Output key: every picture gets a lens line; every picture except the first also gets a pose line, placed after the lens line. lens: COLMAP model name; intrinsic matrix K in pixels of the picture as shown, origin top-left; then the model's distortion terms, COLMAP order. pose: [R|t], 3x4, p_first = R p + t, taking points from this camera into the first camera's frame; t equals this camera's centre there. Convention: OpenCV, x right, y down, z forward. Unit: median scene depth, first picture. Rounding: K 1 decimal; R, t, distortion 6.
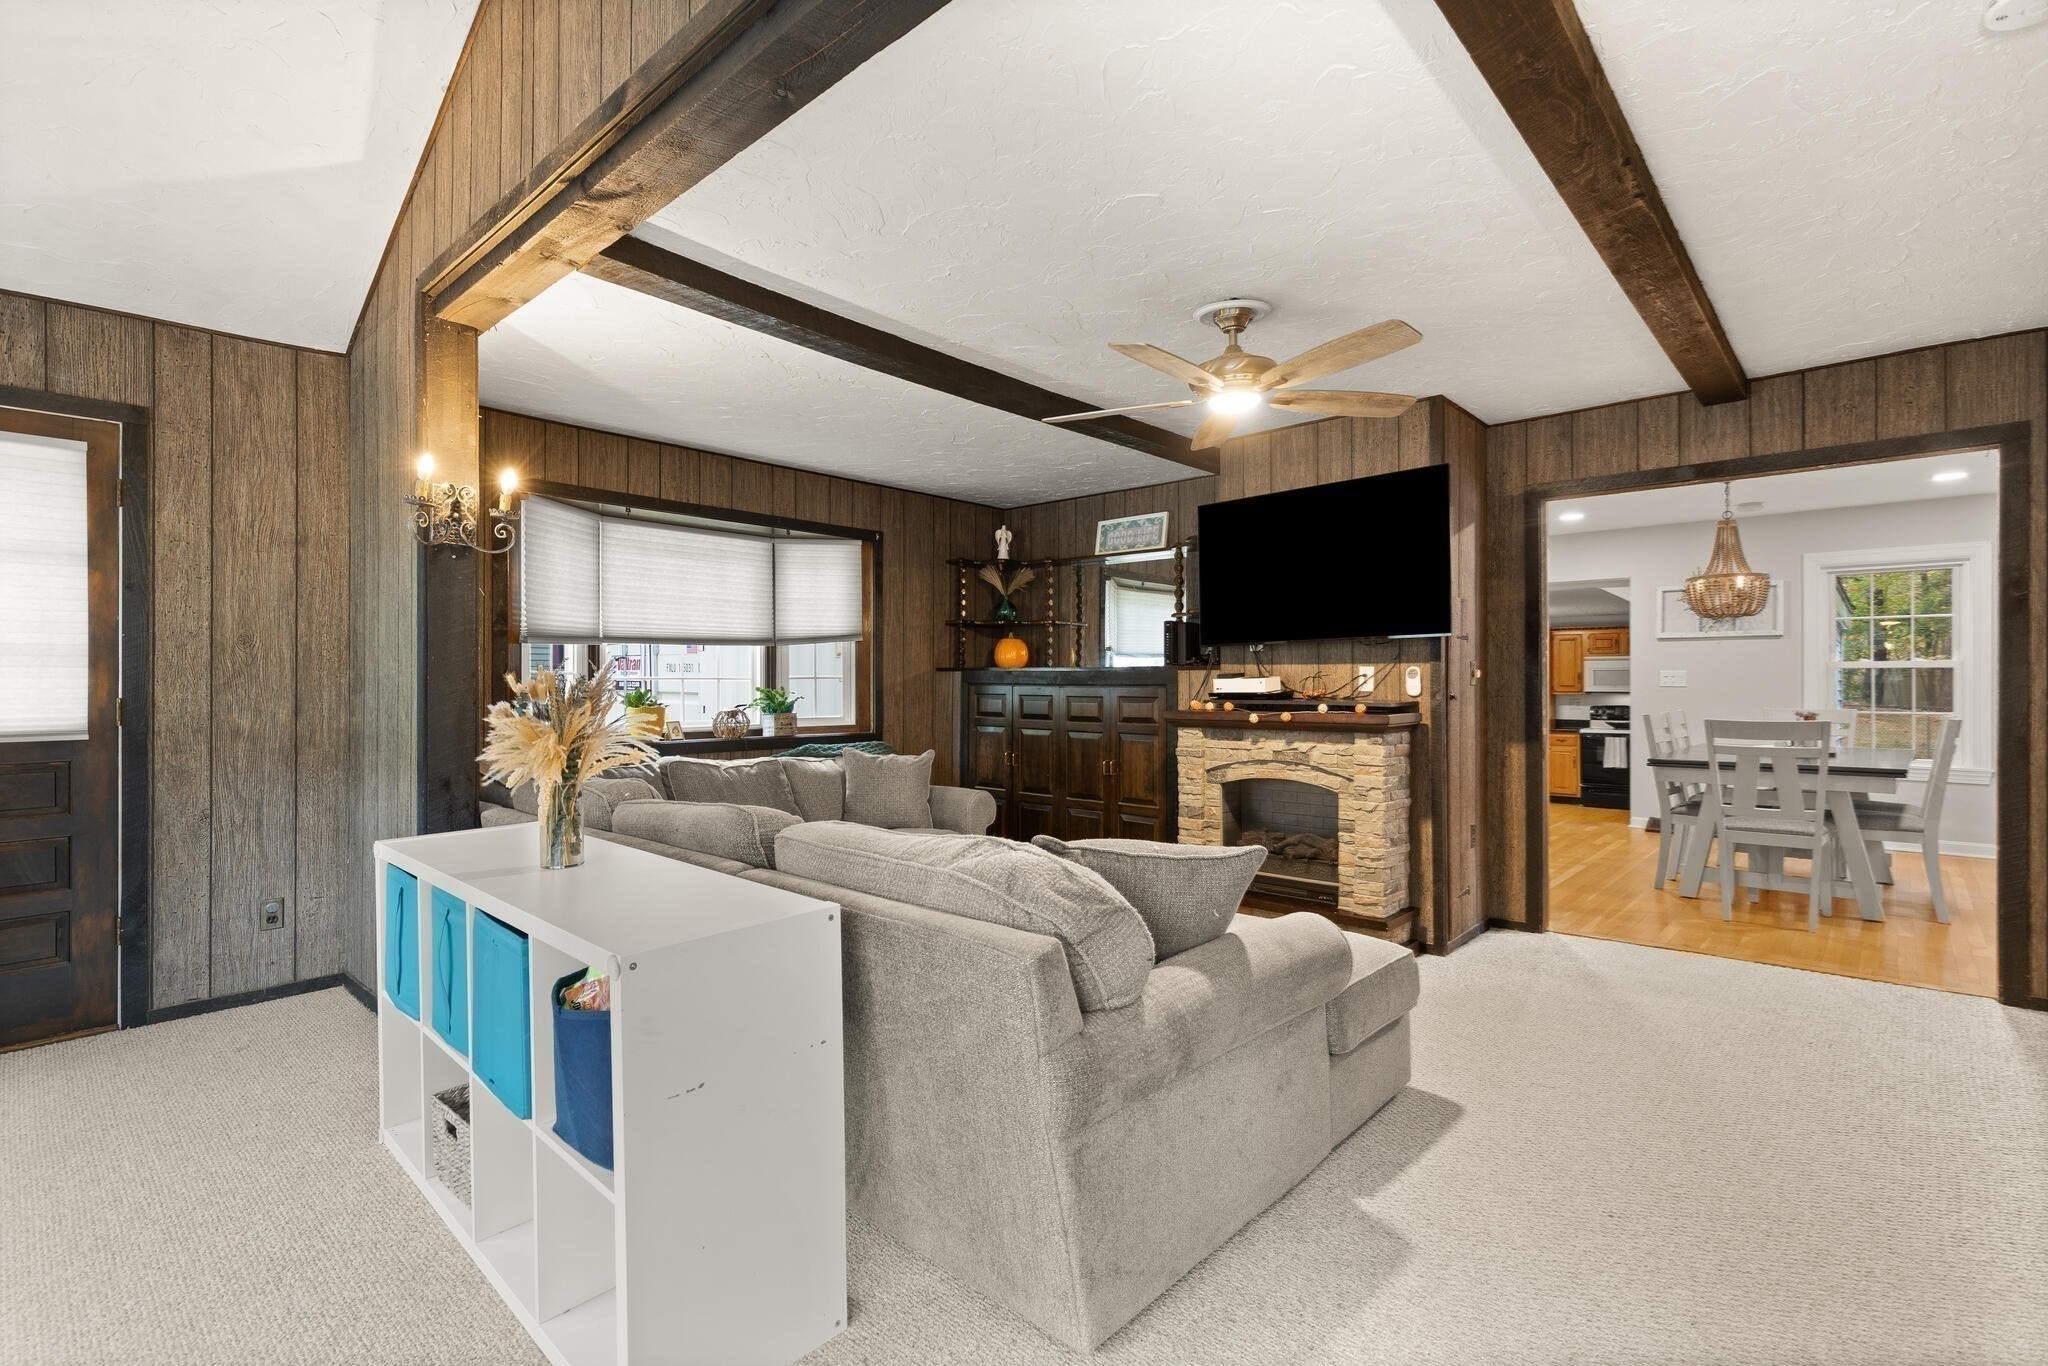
lens RADIAL K [[940.9, 0, 1025.9], [0, 940.9, 681.0], [0, 0, 1]] dist [0.004517, -0.000312]
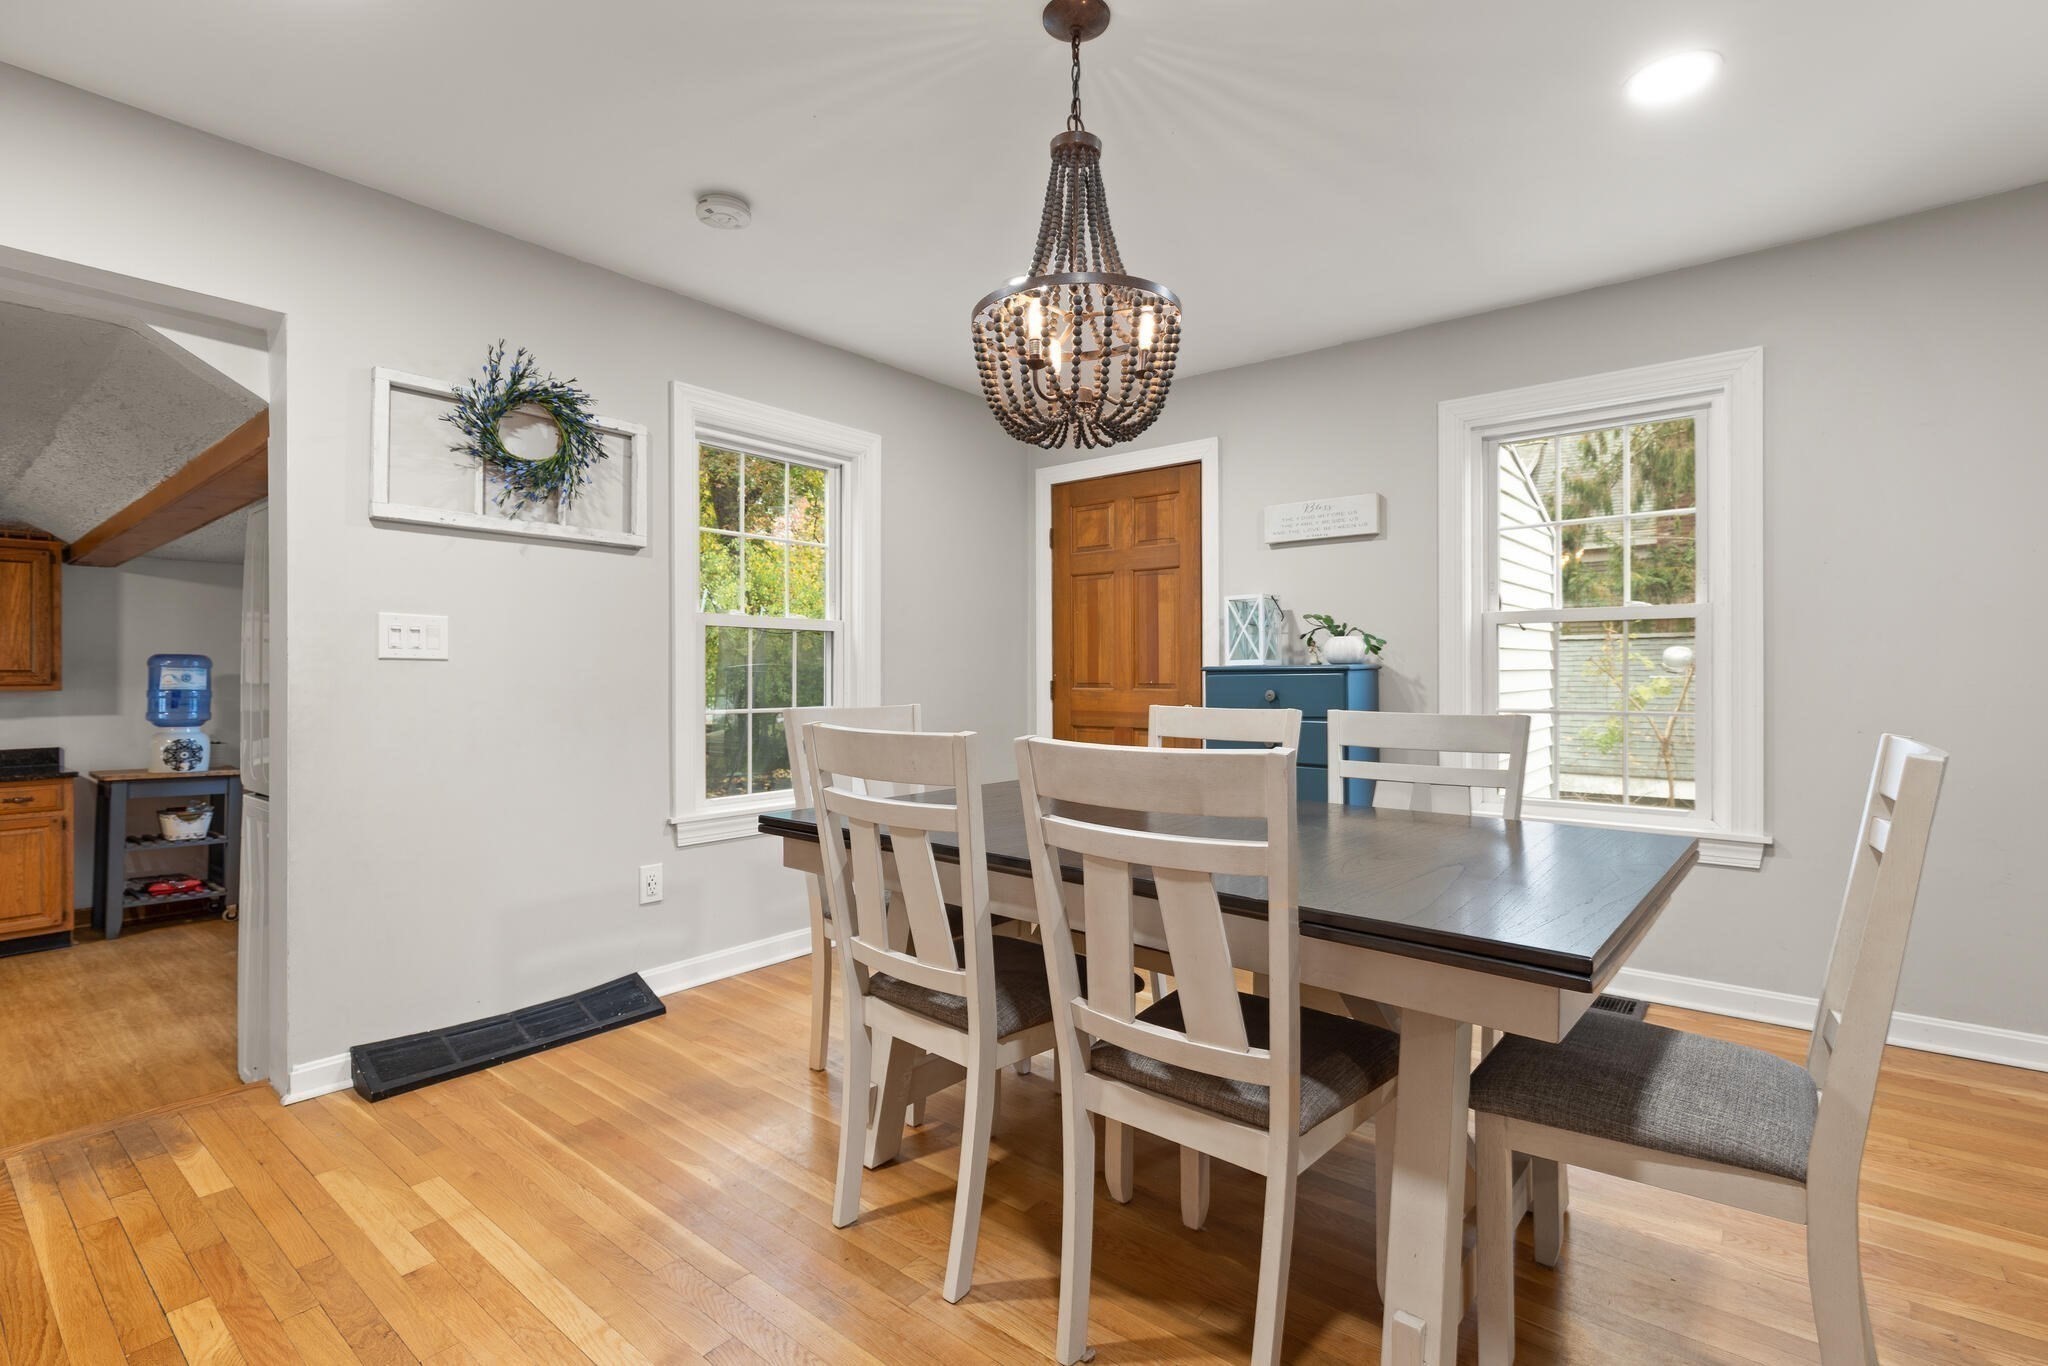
lens RADIAL K [[950.4, 0, 1030.1], [0, 950.4, 668.7], [0, 0, 1]] dist [0.002795, -0.000147]
pose [[-0.059428, 0.008683, 0.998195, 0.504426], [0.001496, 0.999962, -0.008610, 0.021489], [-0.998231, 0.000982, -0.059439, 1.270797]]
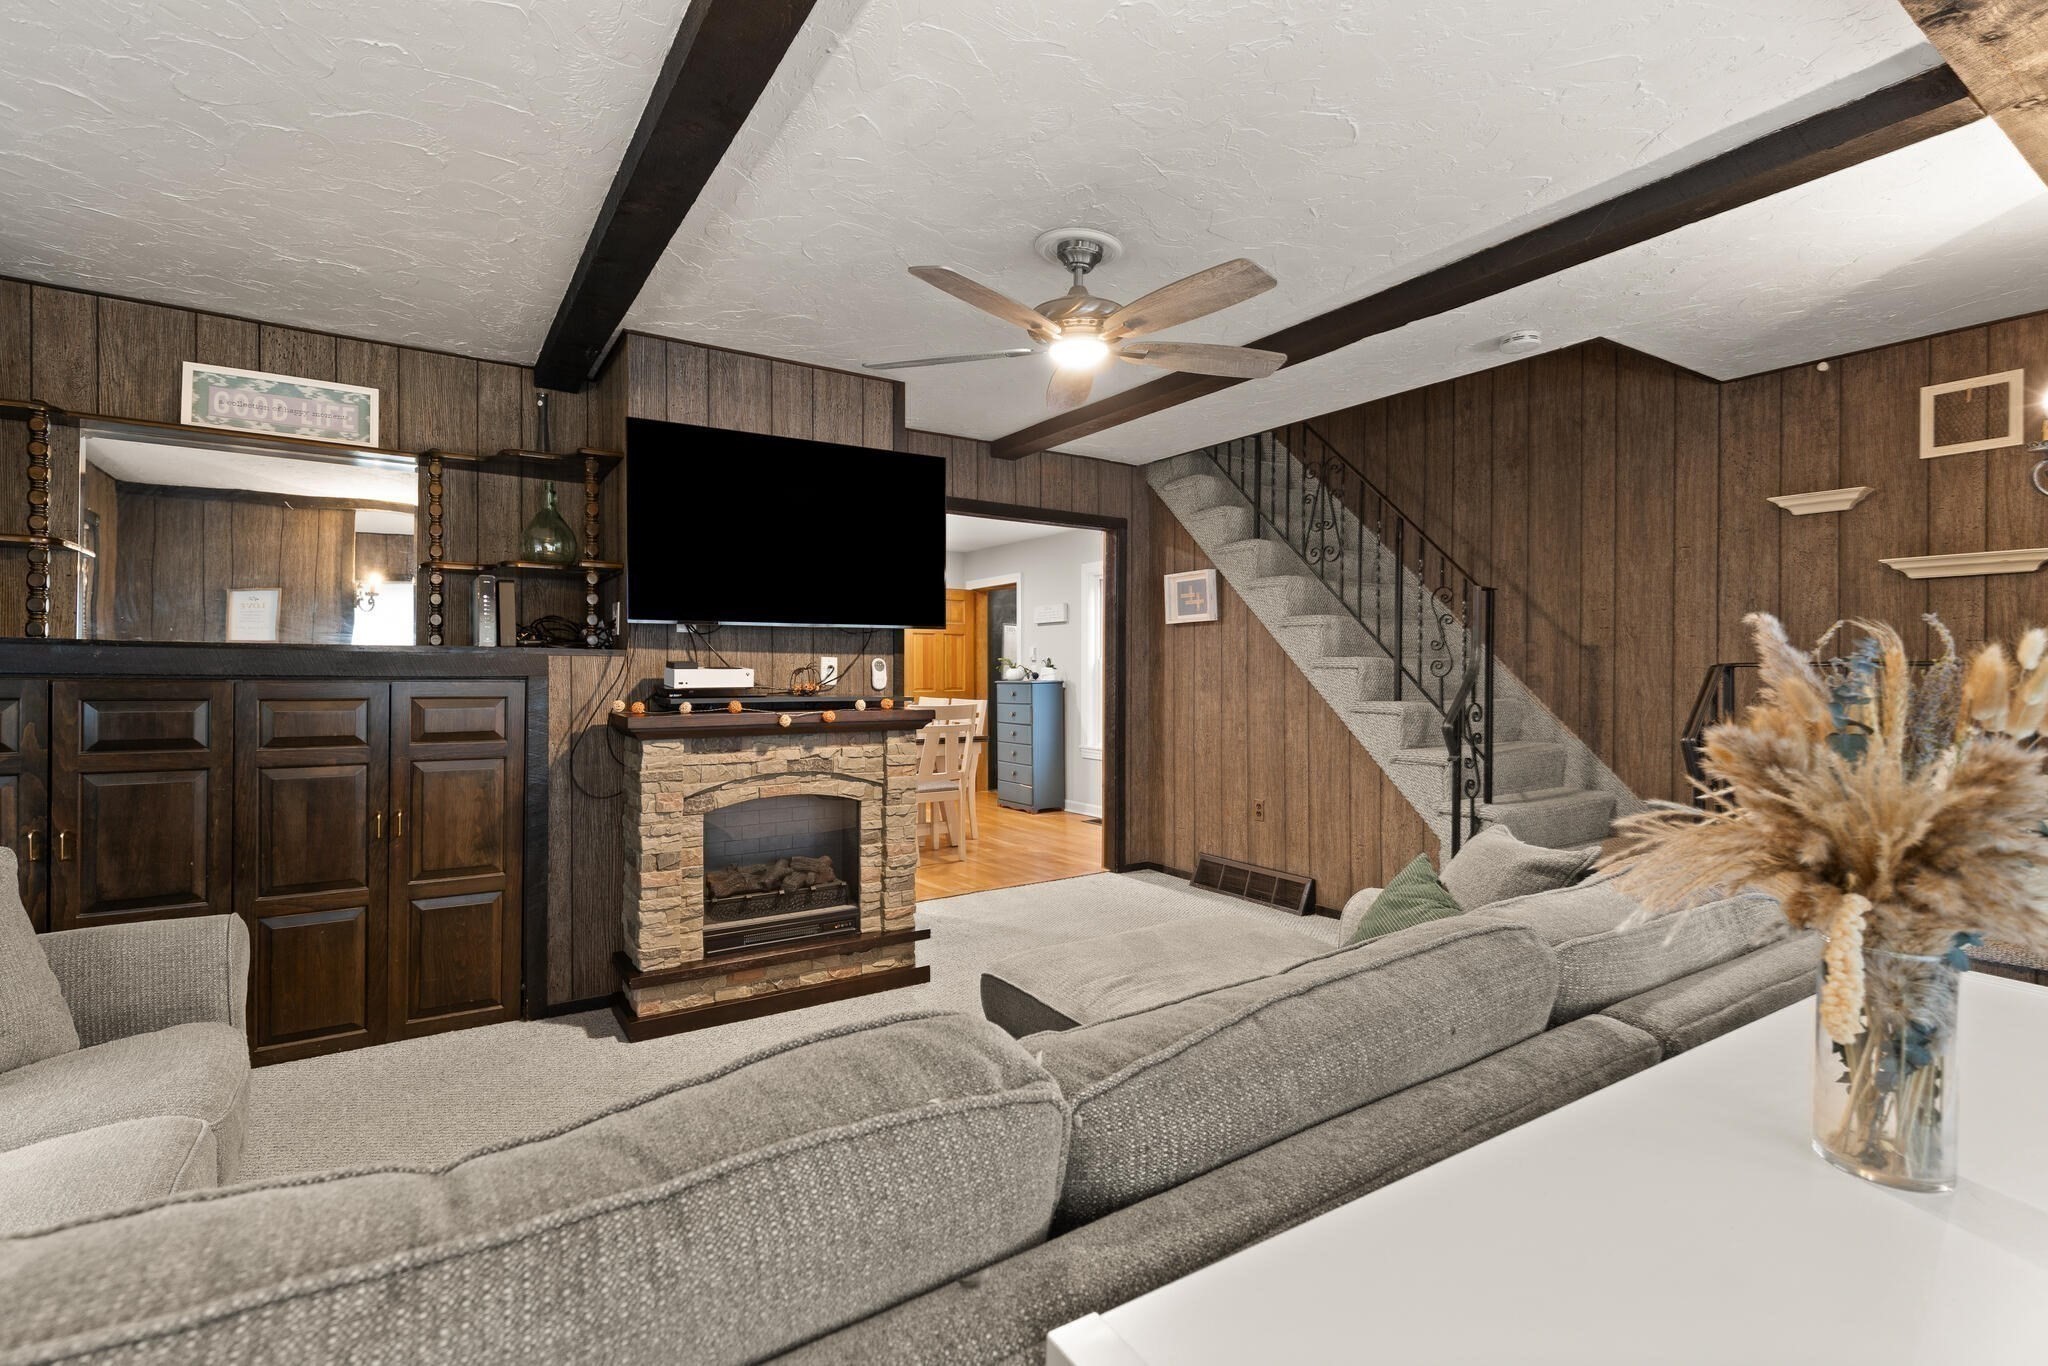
lens RADIAL K [[934.0, 0, 1033.9], [0, 934.0, 678.7], [0, 0, 1]] dist [0.002853, -0.000046]
pose [[0.232007, -0.002140, 0.972712, -0.425811], [-0.004507, 0.999984, 0.003275, 0.001265], [-0.972704, -0.005144, 0.231994, 0.572476]]
